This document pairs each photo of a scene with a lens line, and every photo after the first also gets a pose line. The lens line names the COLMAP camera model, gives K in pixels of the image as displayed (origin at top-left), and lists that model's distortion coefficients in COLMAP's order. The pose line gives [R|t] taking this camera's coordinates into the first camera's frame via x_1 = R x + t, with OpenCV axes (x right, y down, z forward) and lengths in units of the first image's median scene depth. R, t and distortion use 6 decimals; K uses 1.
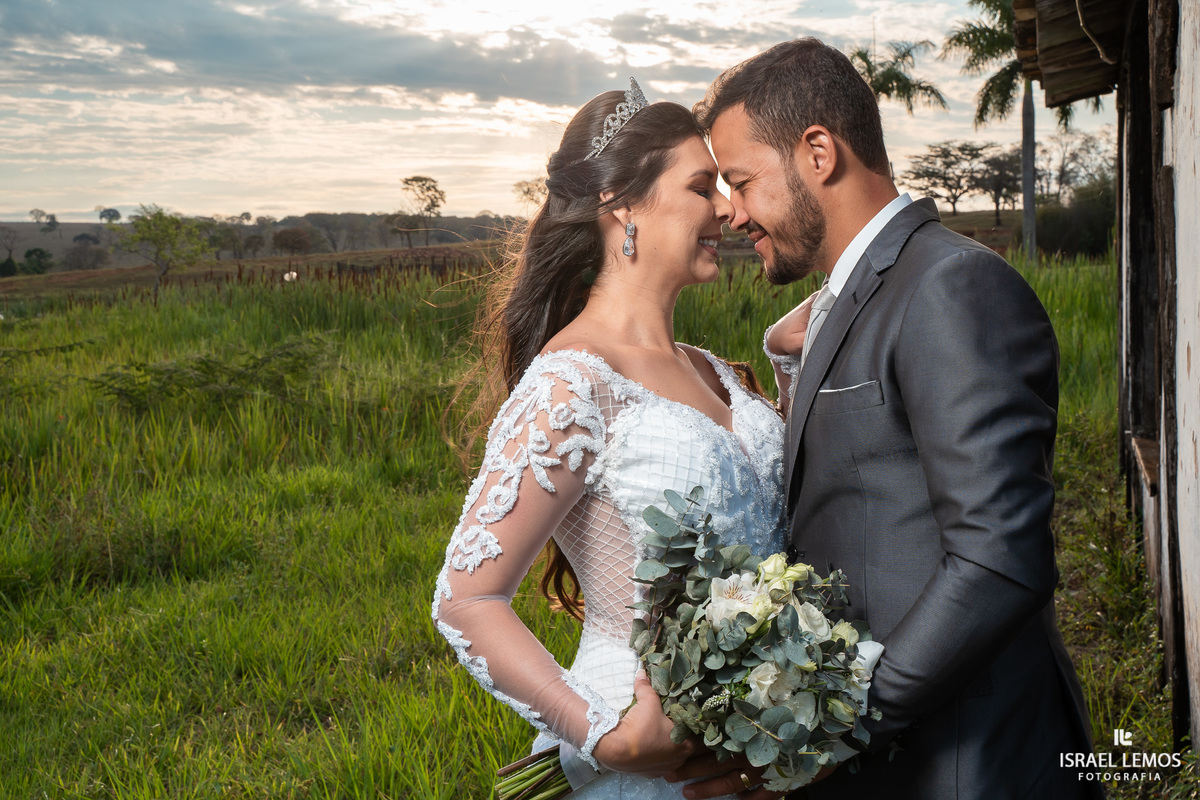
lens RADIAL K [[1480.7, 0, 600.0], [0, 1480.7, 400.0], [0, 0, 1]] dist [0.041605, 0.078606]
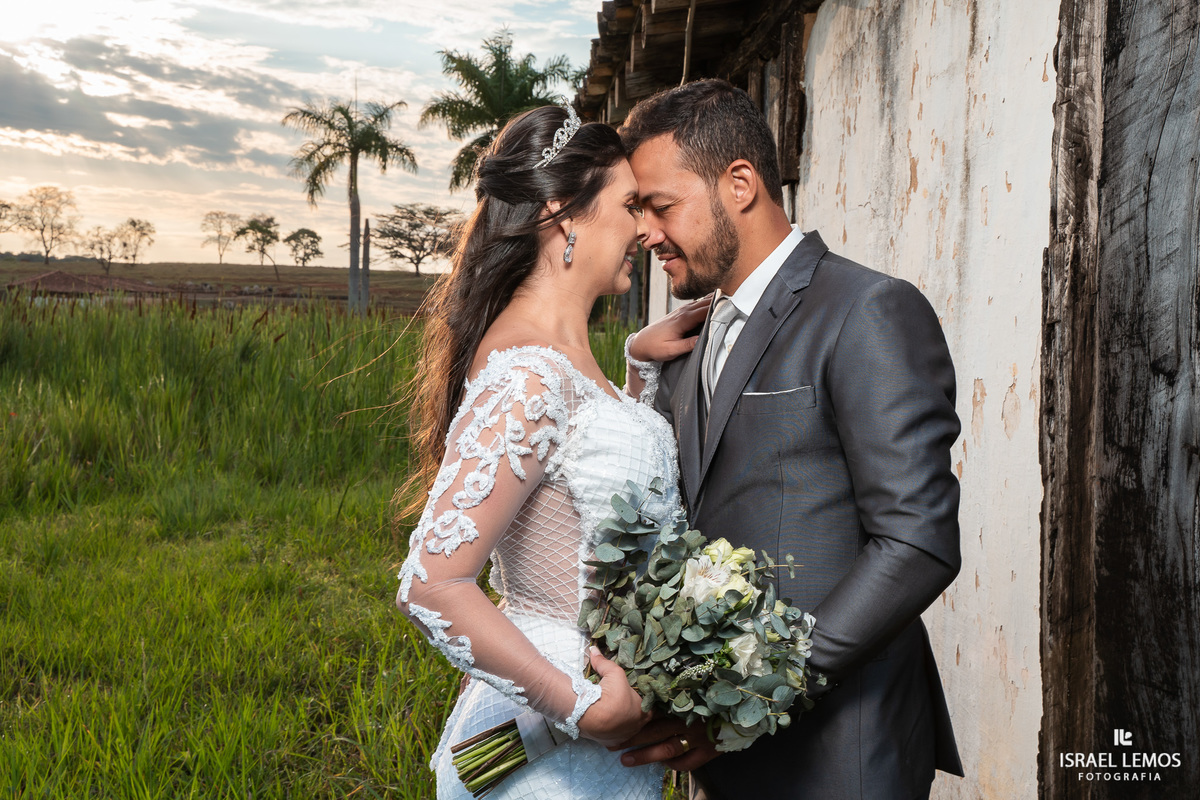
lens RADIAL K [[1480.7, 0, 600.0], [0, 1480.7, 400.0], [0, 0, 1]] dist [0.041605, 0.078606]
pose [[0.934518, 0.039932, 0.353670, -0.339291], [-0.026995, 0.998776, -0.041437, 0.045669], [-0.354892, 0.029176, 0.934452, -0.005190]]
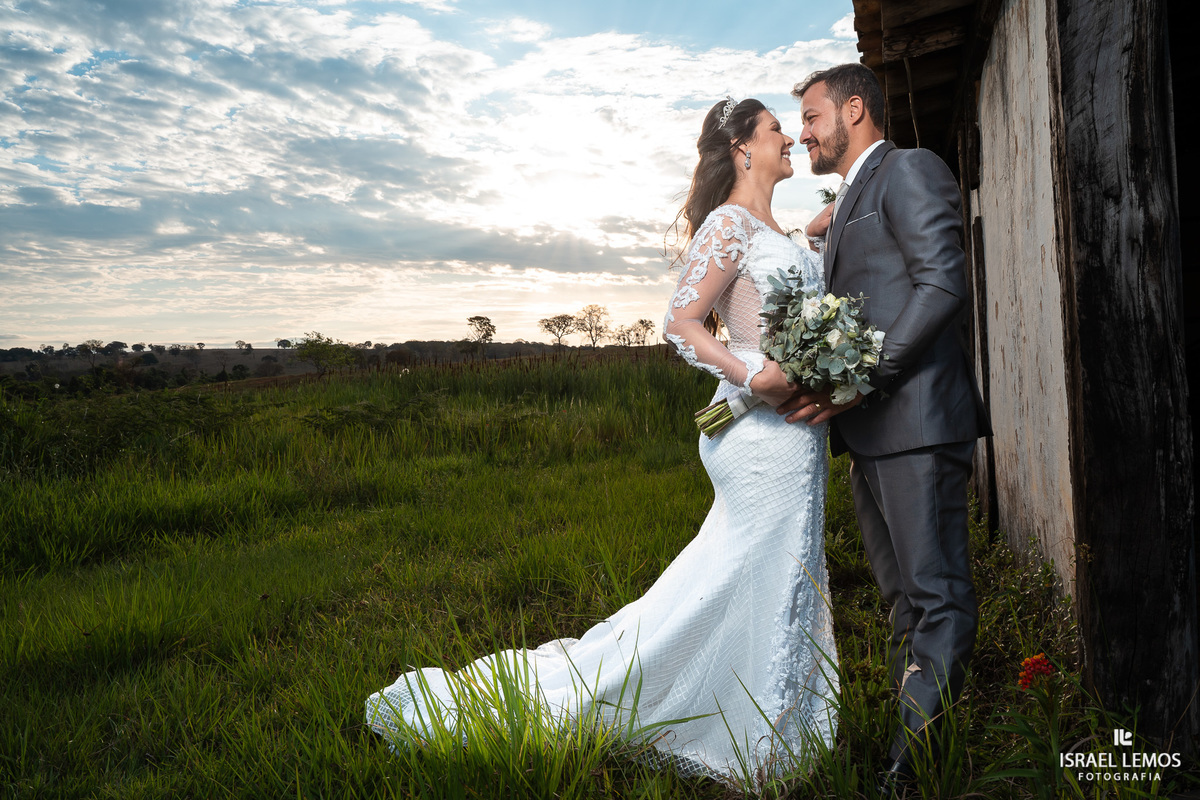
lens RADIAL K [[972.2, 0, 602.3], [0, 972.2, 412.7], [0, 0, 1]] dist [-0.118782, 0.080985]
pose [[0.999875, -0.012589, 0.009539, -0.203766], [0.013084, 0.998472, -0.053683, 0.311098], [-0.008849, 0.053801, 0.998512, -0.300012]]
